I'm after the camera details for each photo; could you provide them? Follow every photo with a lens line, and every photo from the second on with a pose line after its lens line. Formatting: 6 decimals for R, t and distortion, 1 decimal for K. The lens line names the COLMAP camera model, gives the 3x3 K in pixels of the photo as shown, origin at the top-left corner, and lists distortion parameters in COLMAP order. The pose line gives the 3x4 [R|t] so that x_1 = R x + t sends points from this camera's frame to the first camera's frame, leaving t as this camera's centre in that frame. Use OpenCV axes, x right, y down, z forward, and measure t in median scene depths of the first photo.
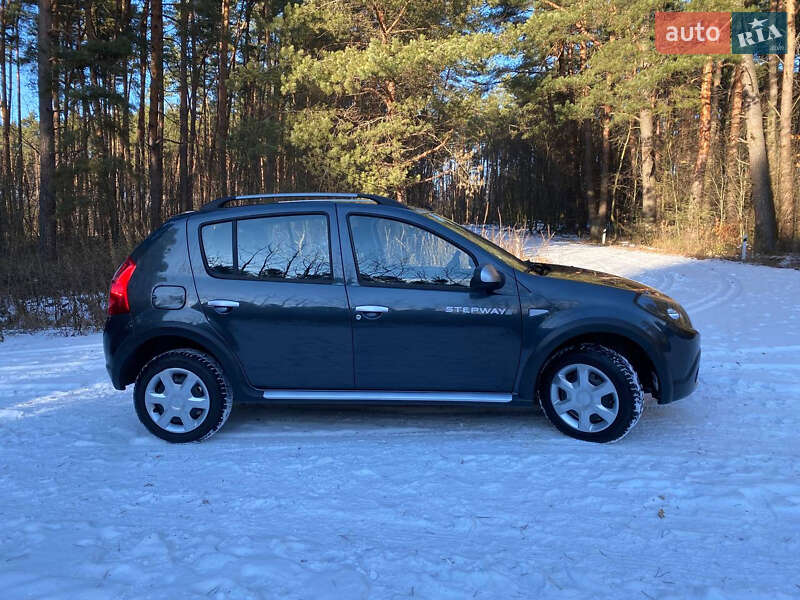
lens RADIAL K [[603.2, 0, 402.8], [0, 603.2, 300.8], [0, 0, 1]] dist [0.032201, -0.027876]
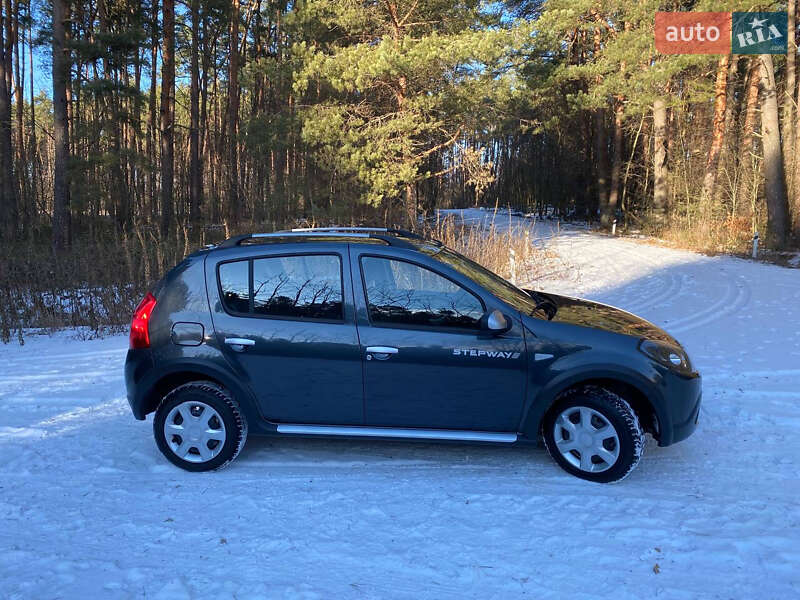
lens RADIAL K [[603.2, 0, 399.5], [0, 603.2, 296.5], [0, 0, 1]] dist [0.032201, -0.027876]
pose [[0.999735, 0.013971, -0.018299, -0.003084], [-0.013490, 0.999567, 0.026140, -0.083433], [0.018656, -0.025886, 0.999491, -0.026650]]
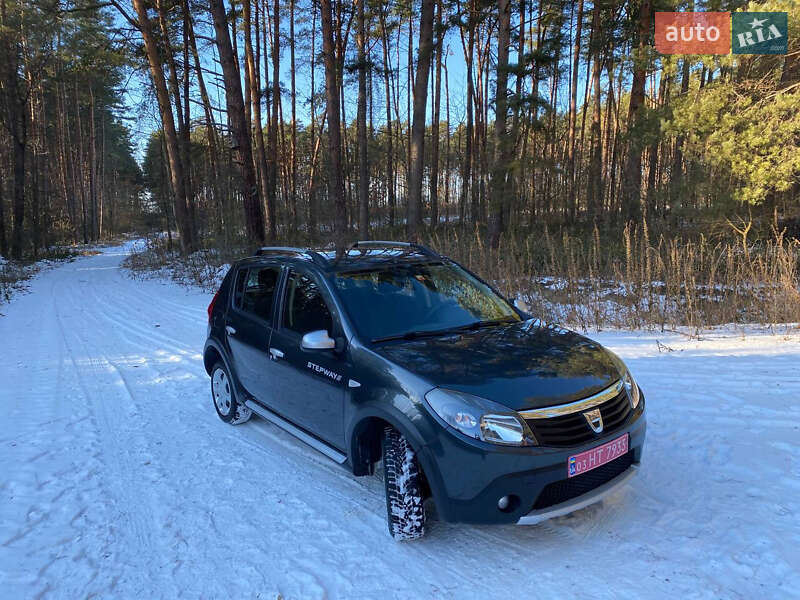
lens RADIAL K [[603.2, 0, 402.8], [0, 603.2, 299.2], [0, 0, 1]] dist [0.032201, -0.027876]
pose [[0.656099, 0.103243, -0.747579, 0.782897], [-0.069153, 0.994655, 0.076674, -0.158549], [0.751500, 0.001391, 0.659732, 0.308378]]
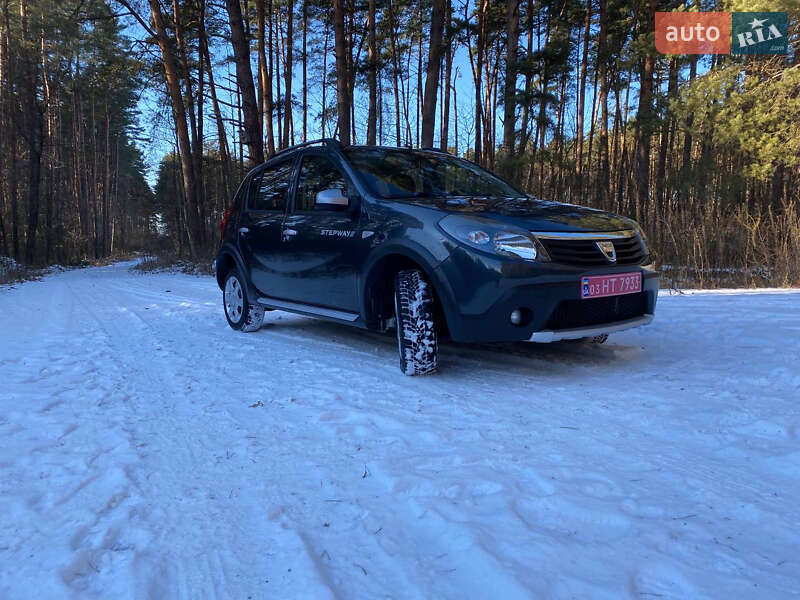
lens RADIAL K [[603.2, 0, 403.0], [0, 603.2, 297.8], [0, 0, 1]] dist [0.032201, -0.027876]
pose [[0.646698, 0.074616, -0.759087, 0.802828], [-0.078759, 0.996416, 0.030847, 0.069545], [0.758669, 0.039837, 0.650258, 0.302987]]
